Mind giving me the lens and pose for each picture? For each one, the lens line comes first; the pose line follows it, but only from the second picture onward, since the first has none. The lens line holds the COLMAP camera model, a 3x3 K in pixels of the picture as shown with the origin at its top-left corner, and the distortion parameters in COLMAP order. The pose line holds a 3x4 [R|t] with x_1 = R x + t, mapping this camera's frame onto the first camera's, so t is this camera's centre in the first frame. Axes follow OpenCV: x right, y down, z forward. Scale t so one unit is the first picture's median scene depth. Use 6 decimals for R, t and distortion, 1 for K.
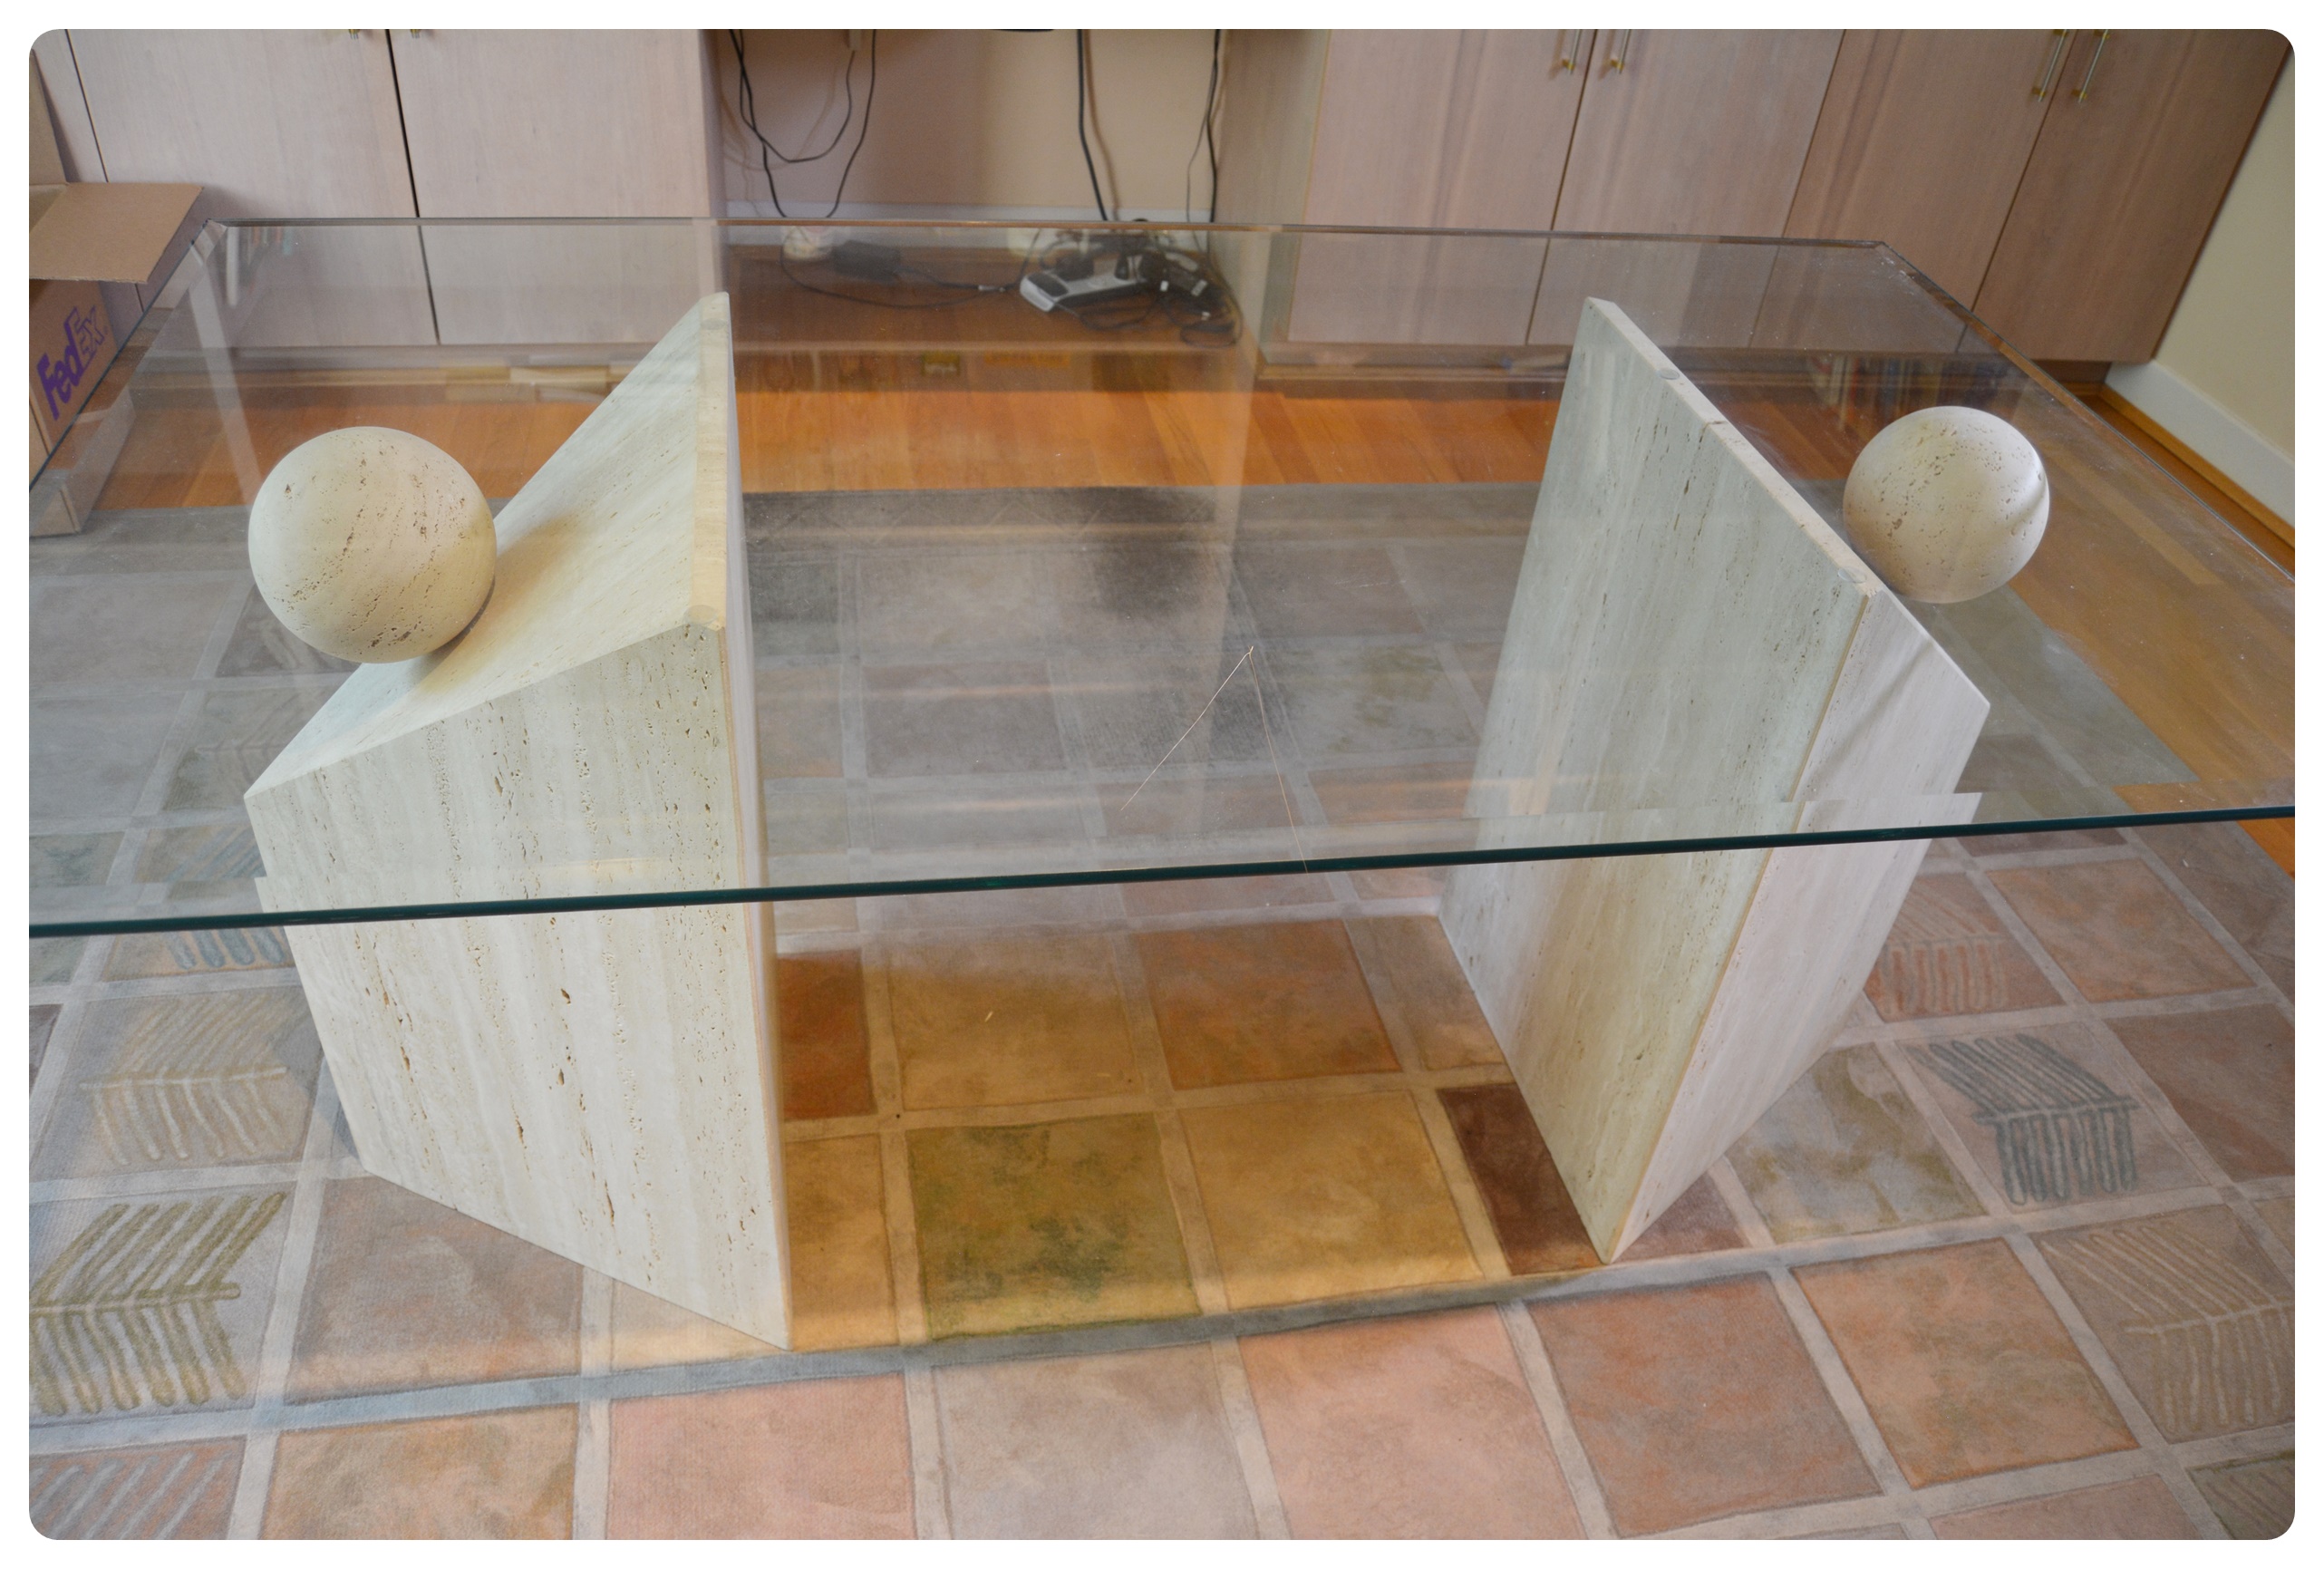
lens RADIAL K [[1779.4, 0, 1156.6], [0, 1779.4, 788.2], [0, 0, 1]] dist [-0.091317, 0.032197]
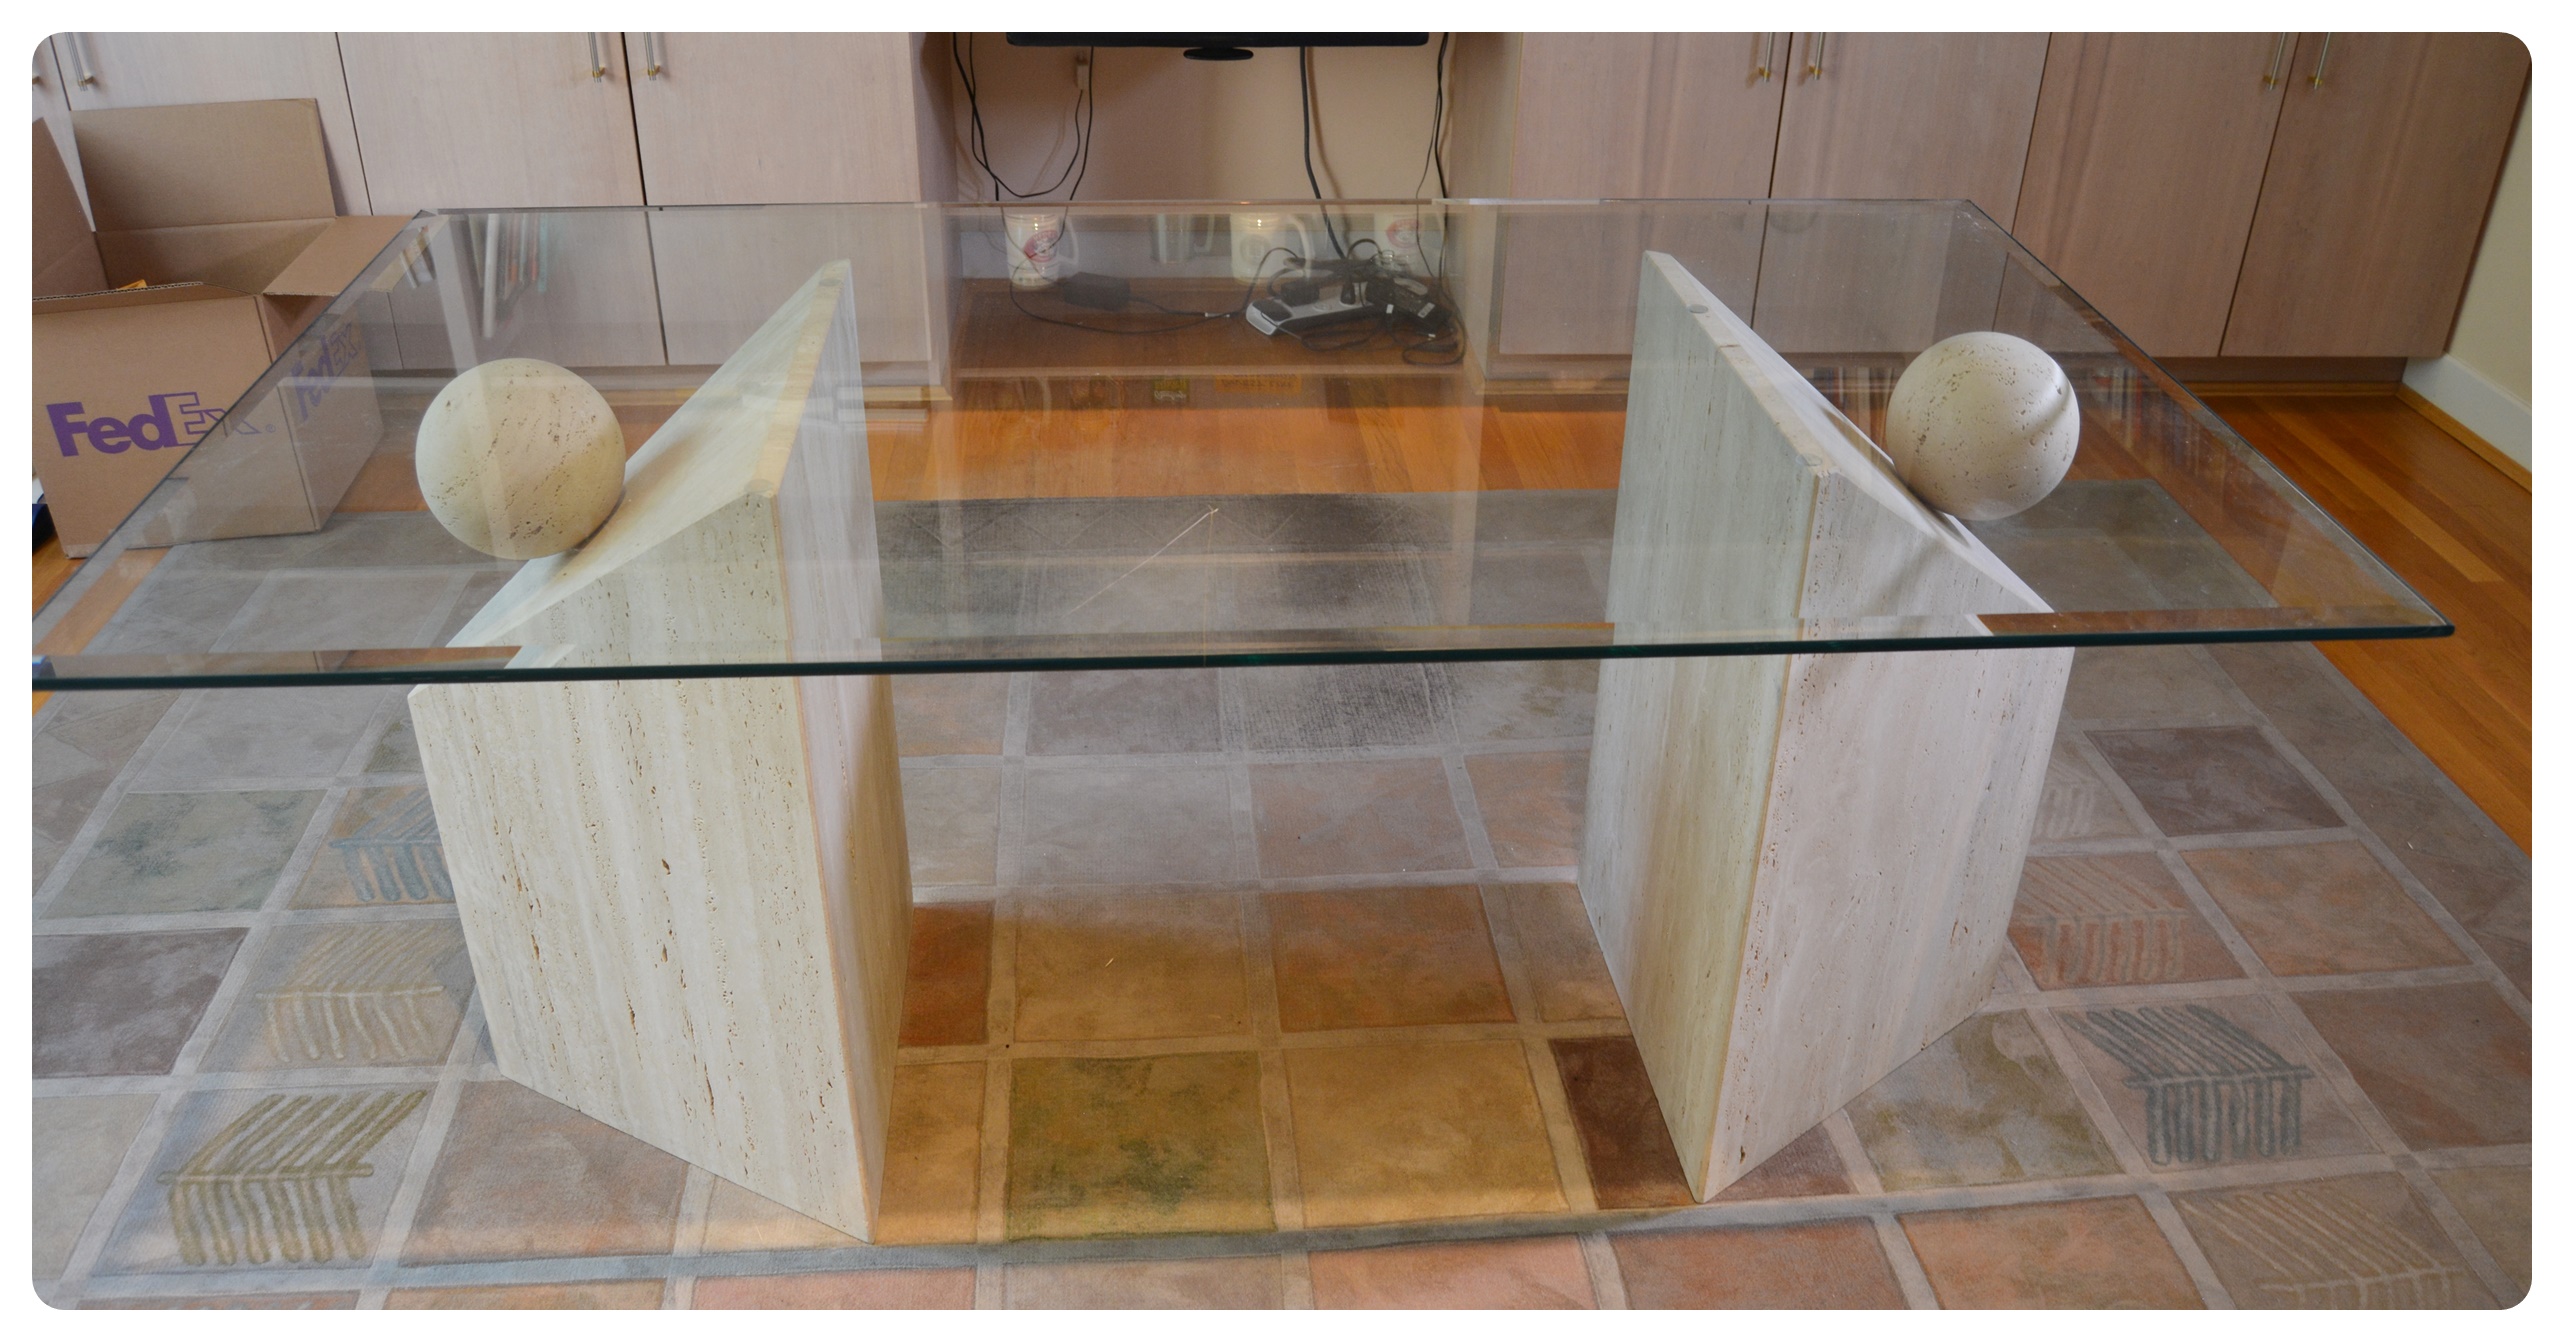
lens RADIAL K [[2022.5, 0, 1305.7], [0, 2022.5, 580.7], [0, 0, 1]] dist [-0.087854, 0.025282]
pose [[0.993573, -0.009060, -0.112832, 0.164942], [-0.010710, 0.984796, -0.173384, 0.123545], [0.112687, 0.173478, 0.978370, -0.172143]]
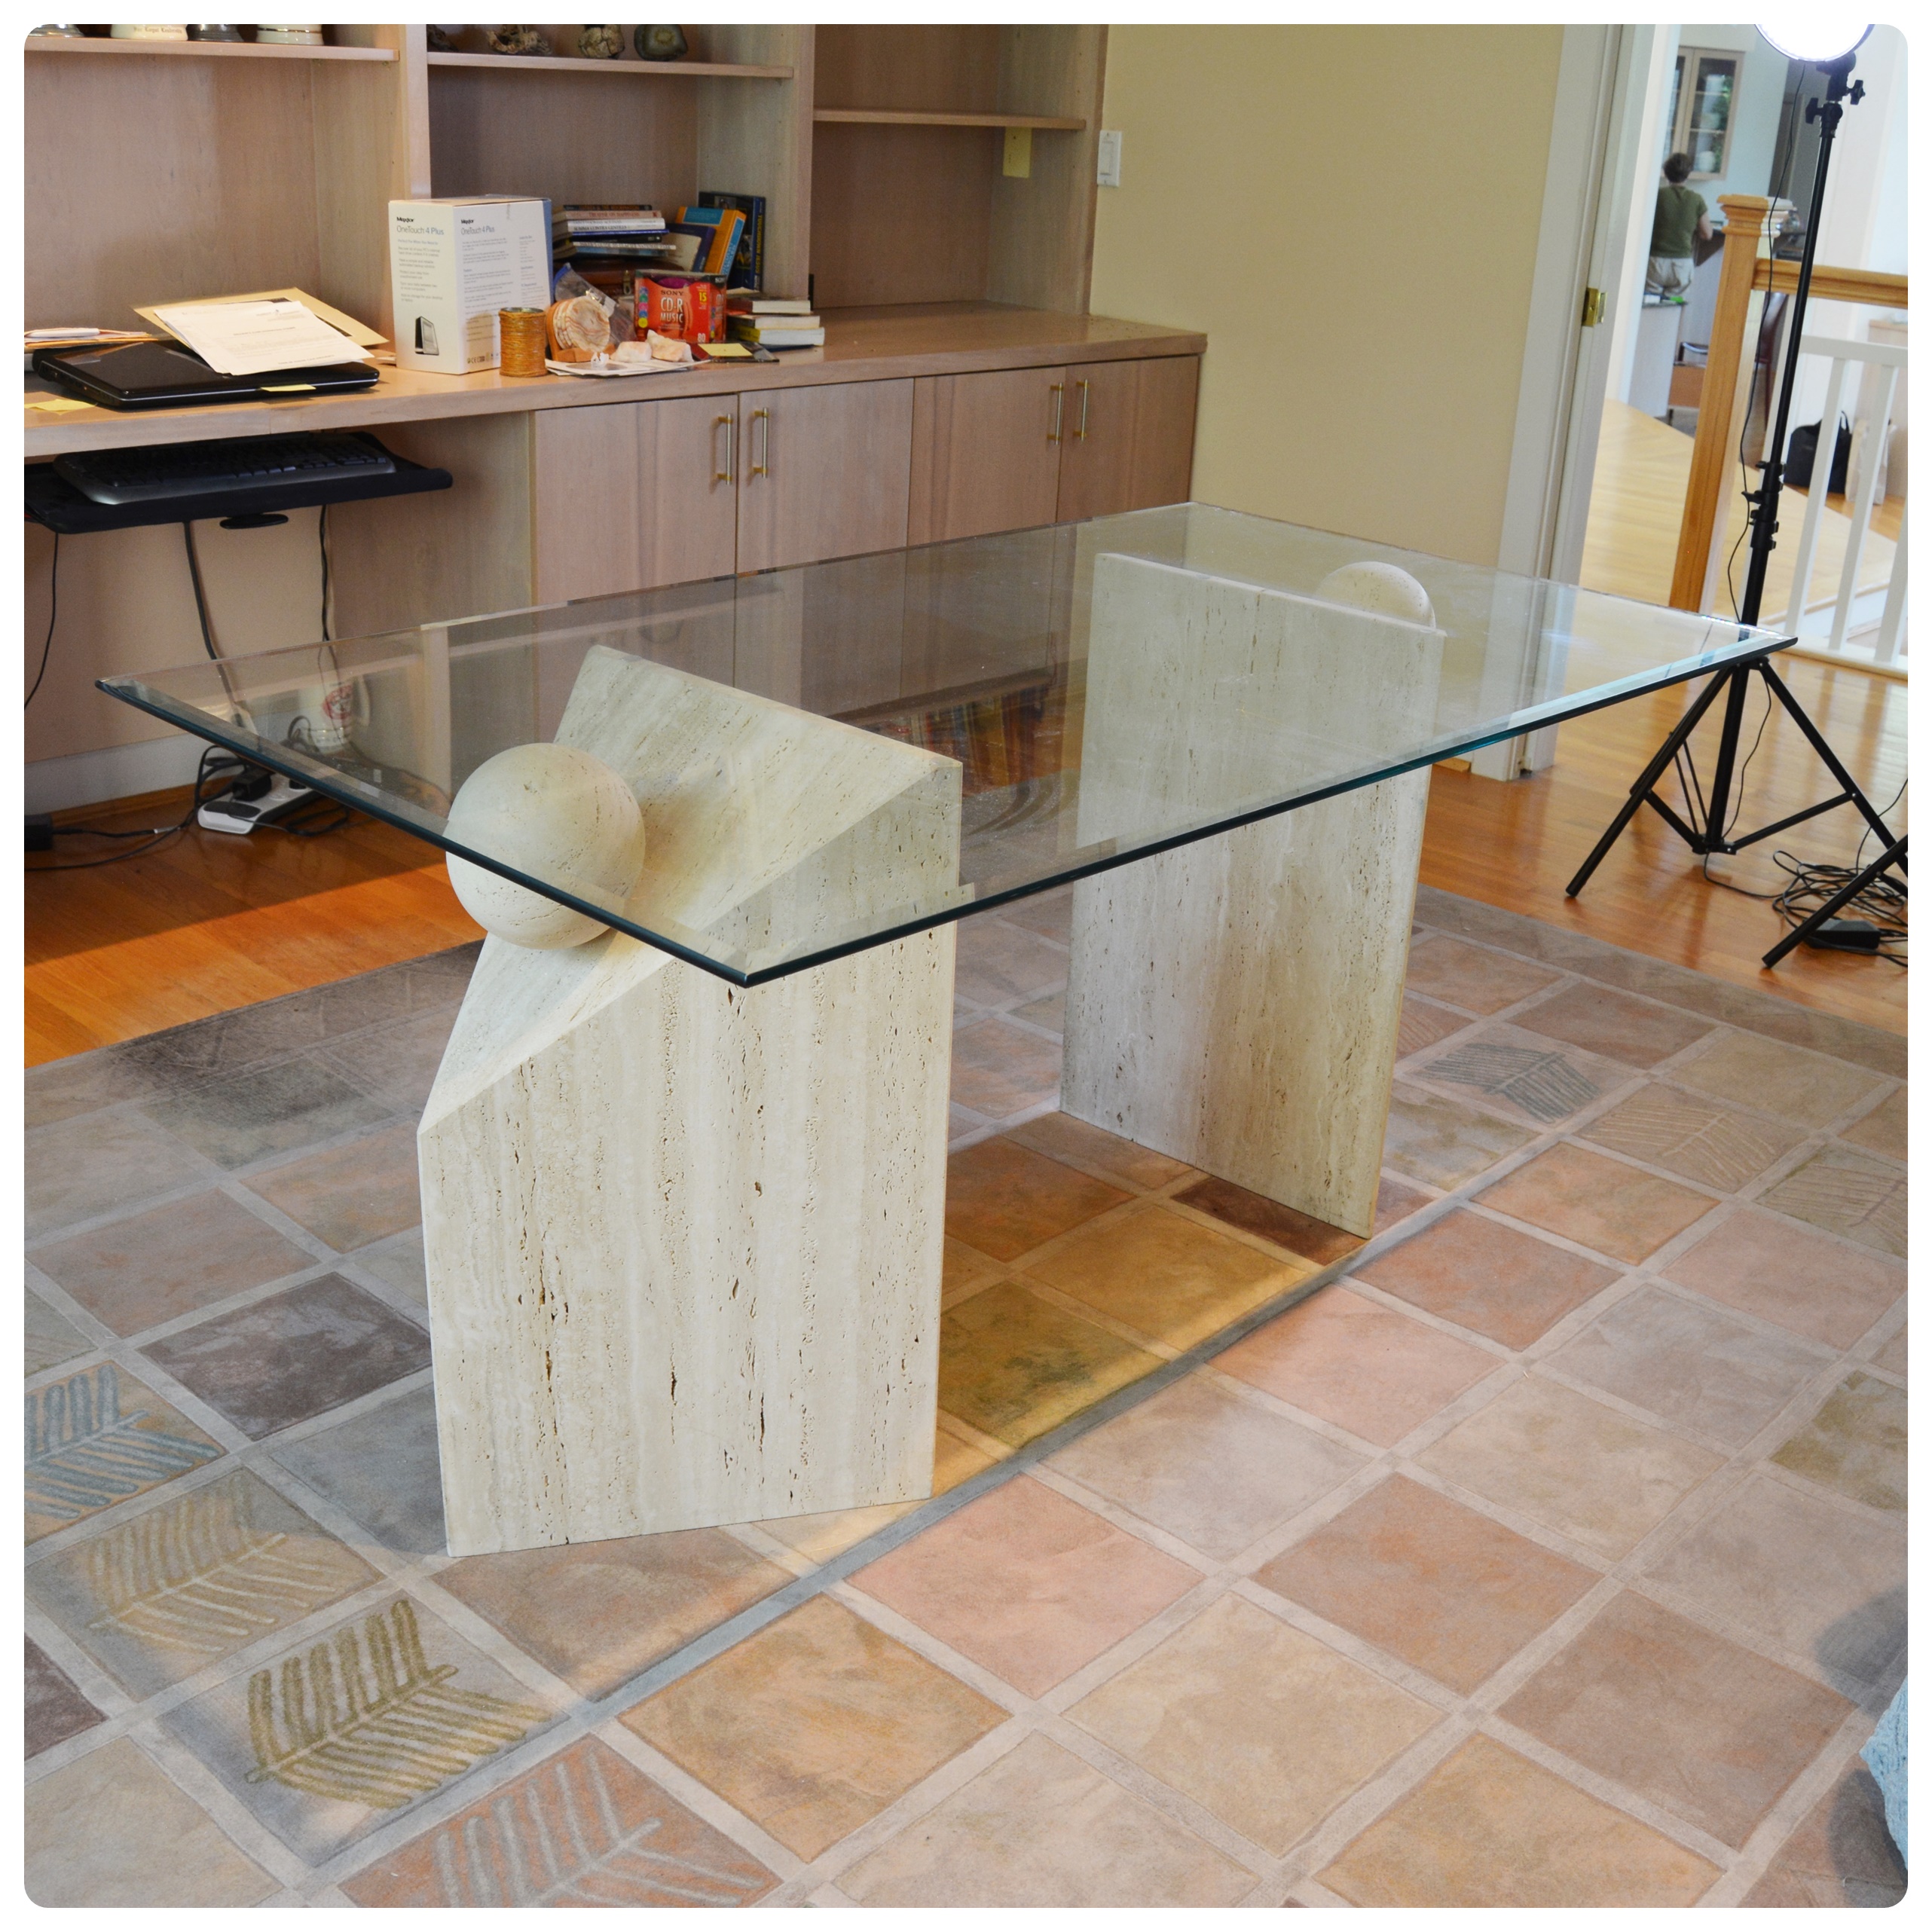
lens RADIAL K [[2245.6, 0, 1068.5], [0, 2245.6, 990.9], [0, 0, 1]] dist [-0.082802, 0.000000]
pose [[0.784087, -0.272689, 0.557537, -0.771471], [0.388944, 0.915925, -0.099014, 0.179674], [-0.483662, 0.294486, 0.824226, -0.292479]]
